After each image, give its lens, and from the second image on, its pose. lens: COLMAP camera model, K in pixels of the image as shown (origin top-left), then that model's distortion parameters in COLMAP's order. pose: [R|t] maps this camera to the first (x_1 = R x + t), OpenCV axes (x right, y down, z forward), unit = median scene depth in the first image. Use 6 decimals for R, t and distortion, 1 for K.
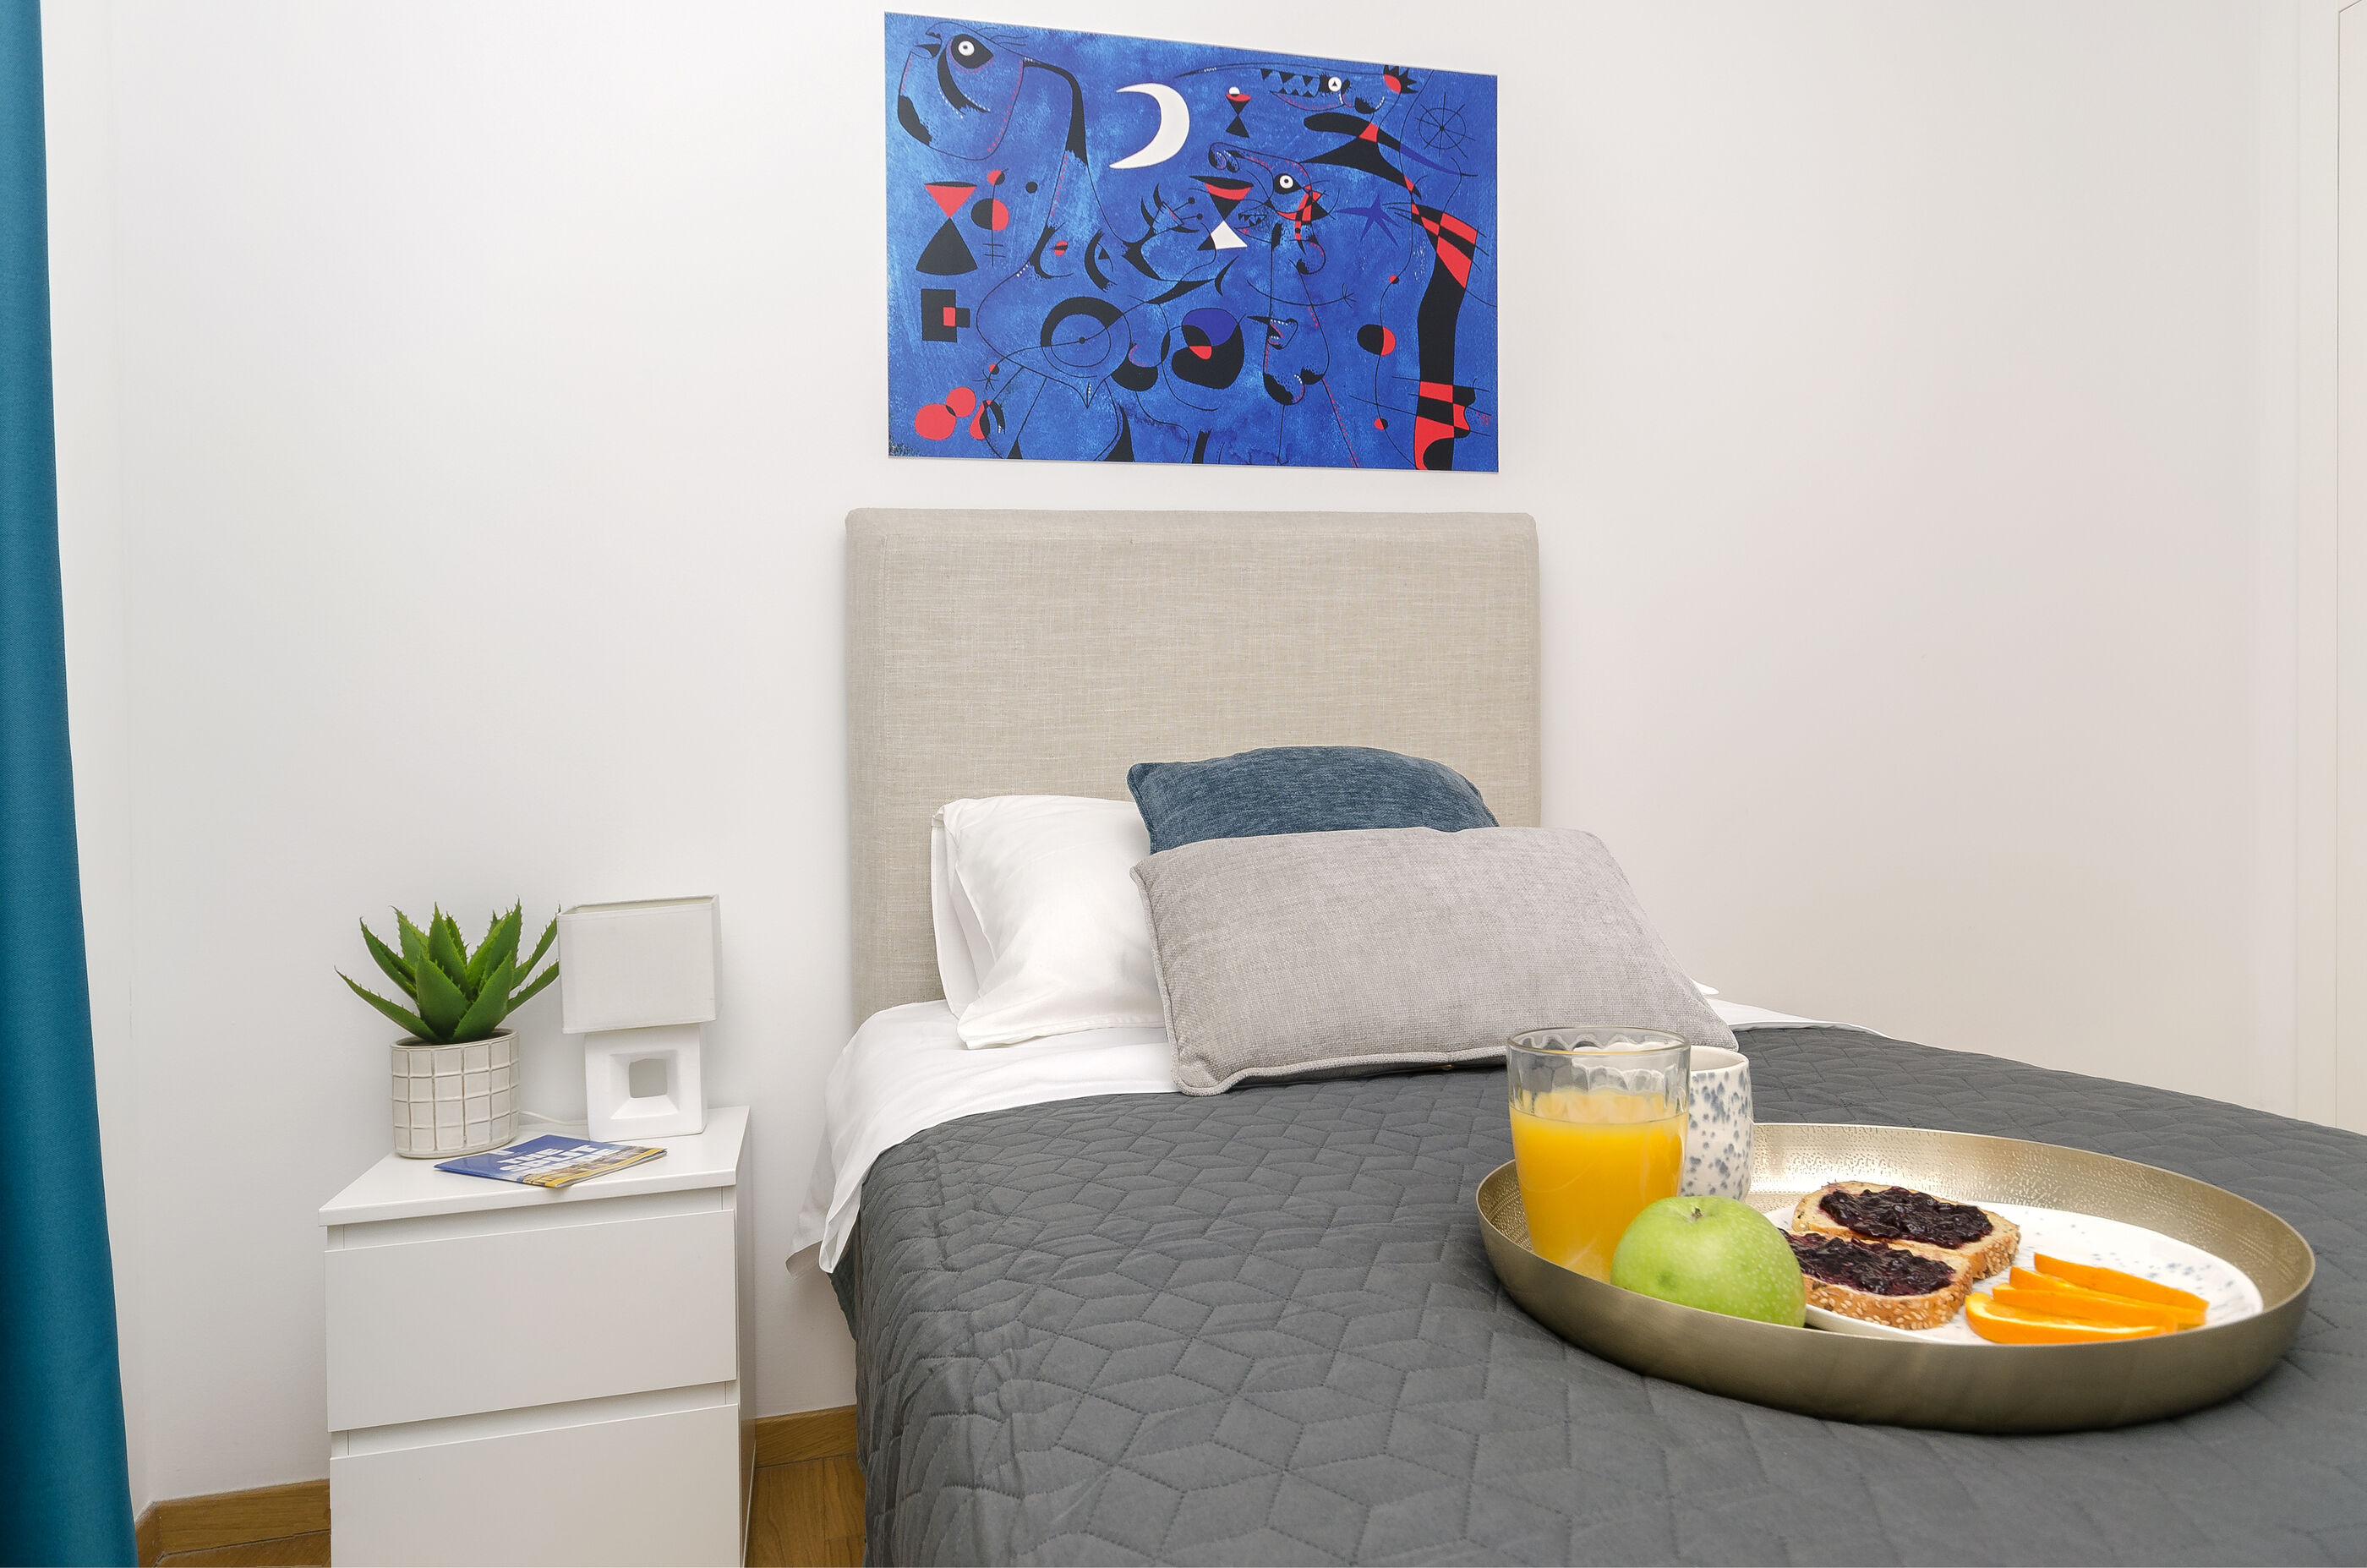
lens RADIAL K [[1432.0, 0, 1169.6], [0, 1432.0, 808.3], [0, 0, 1]] dist [-0.001336, 0.000670]
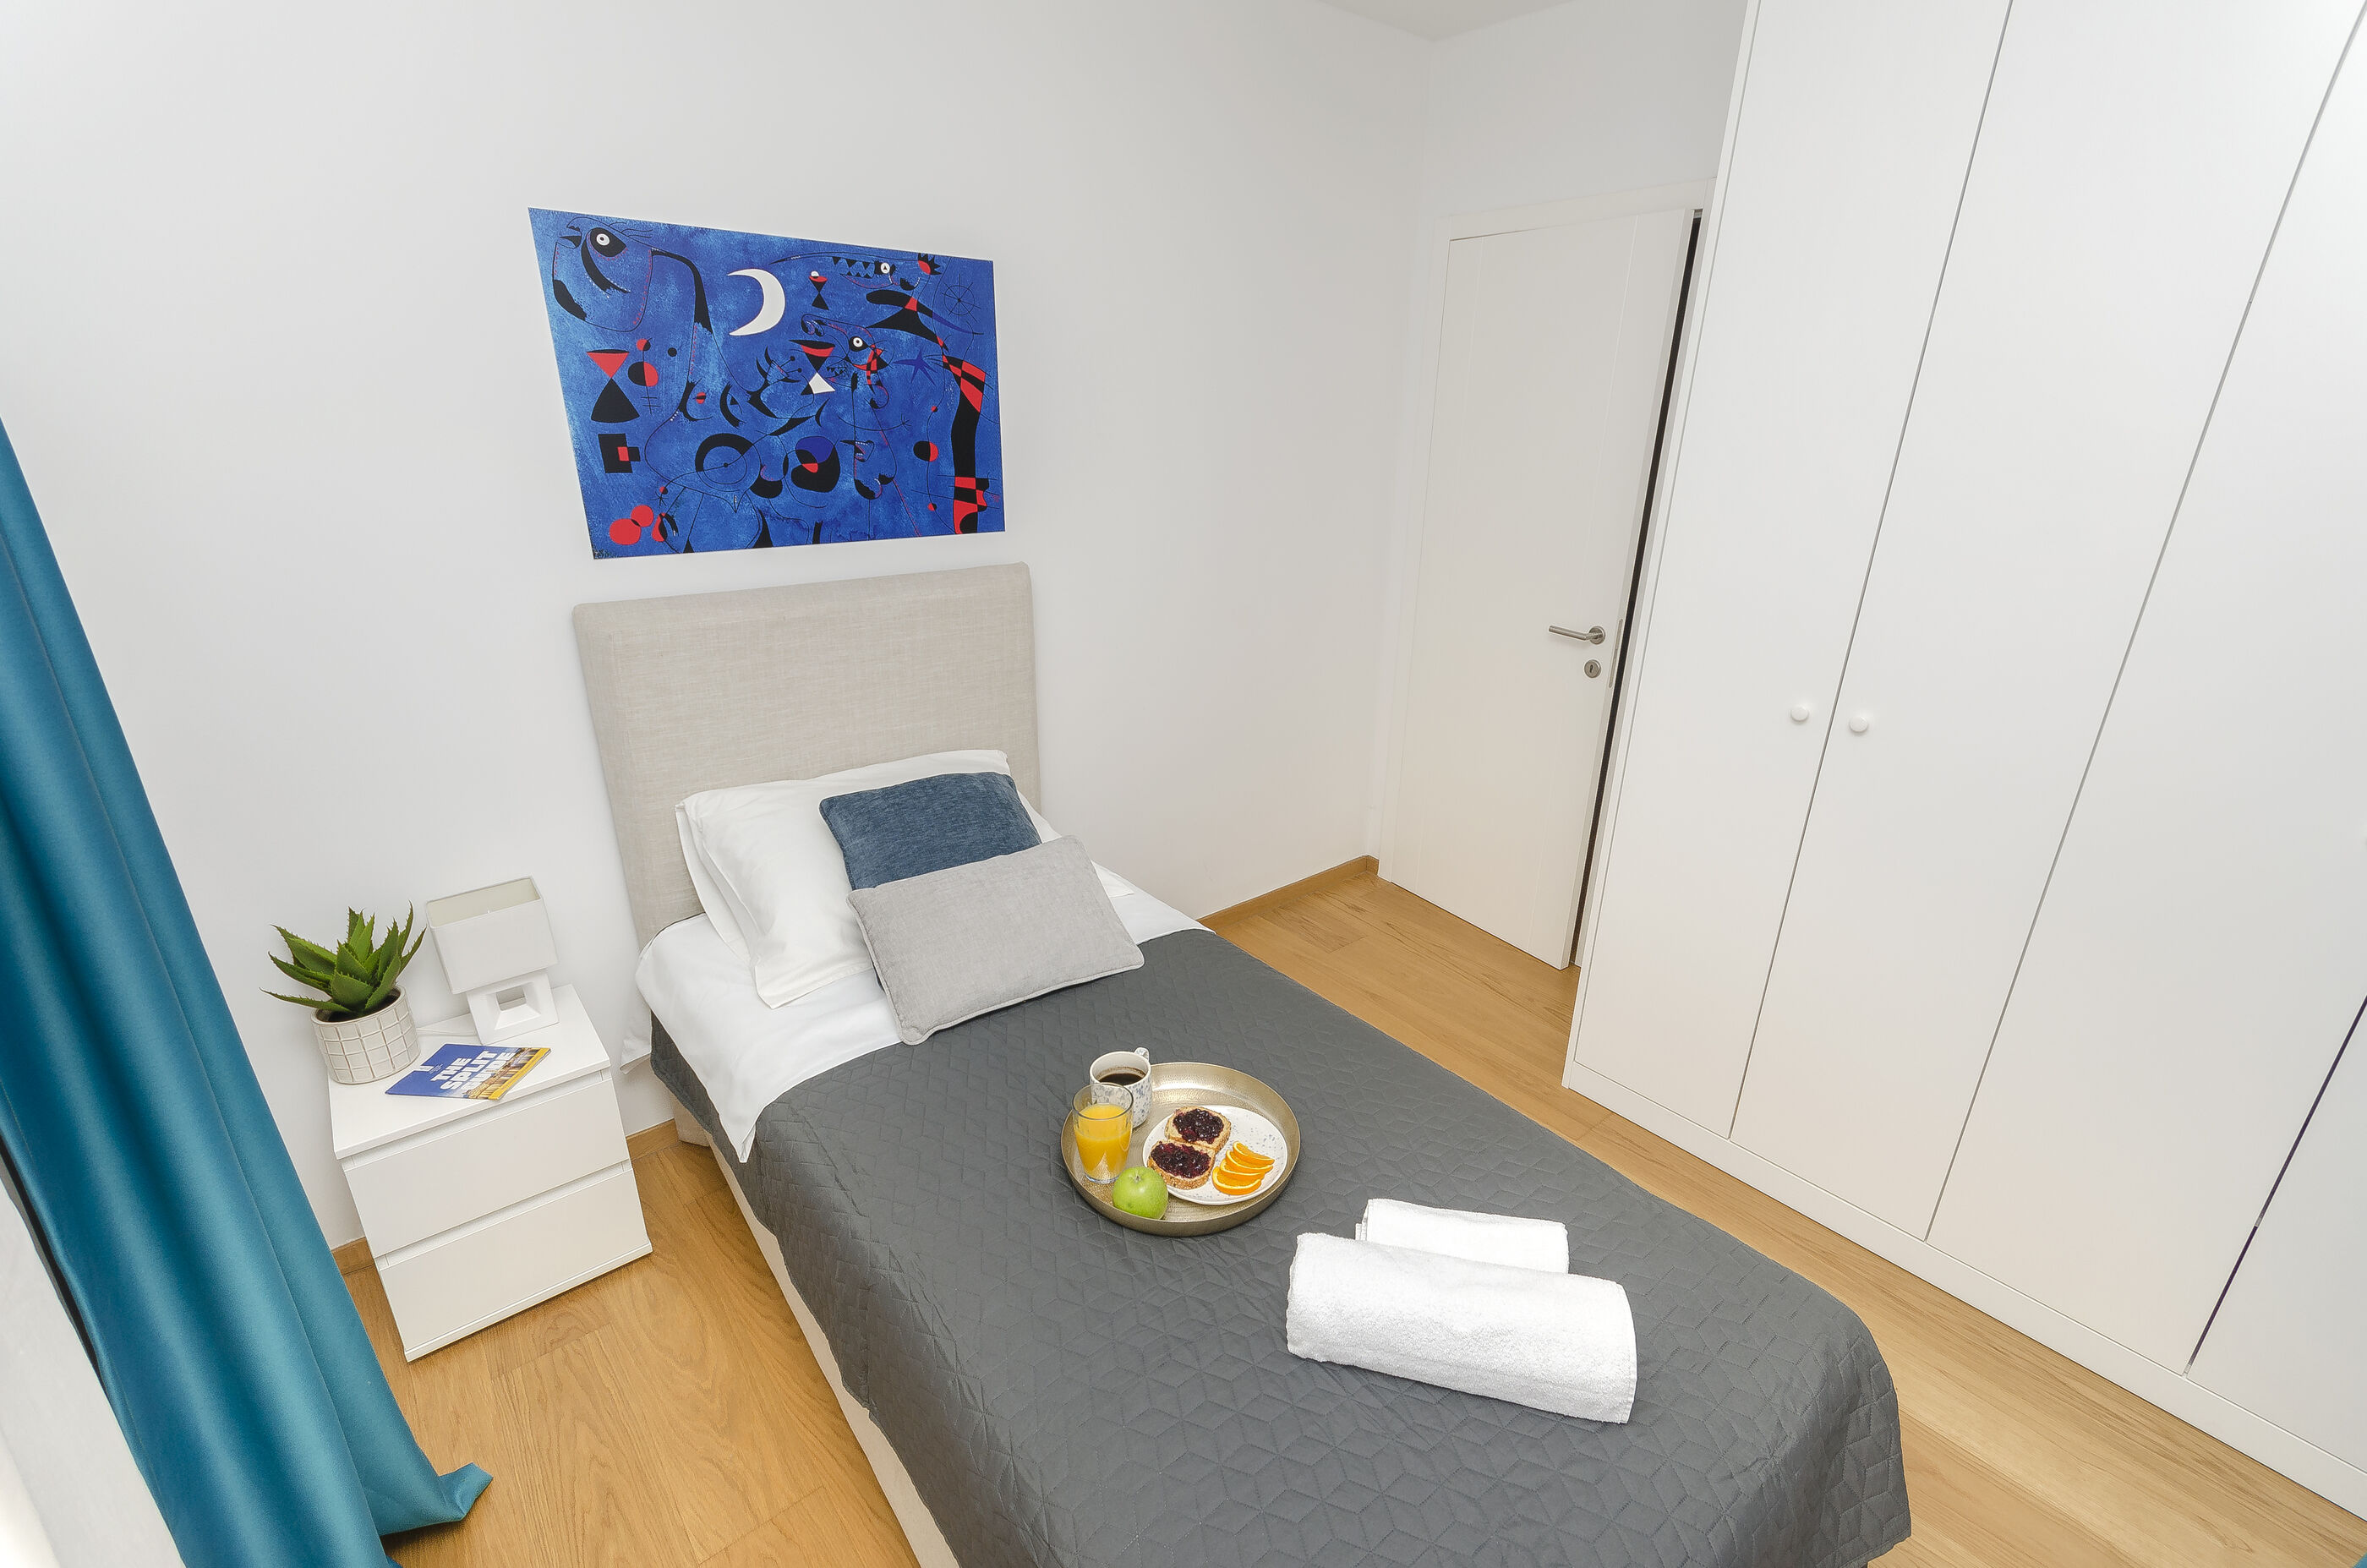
lens RADIAL K [[1010.3, 0, 1213.6], [0, 1010.3, 813.6], [0, 0, 1]] dist [0.003732, 0.000117]
pose [[0.898557, -0.125354, 0.420574, -0.092051], [-0.025410, 0.941869, 0.335018, -0.347377], [-0.438121, -0.311719, 0.843137, -0.204739]]
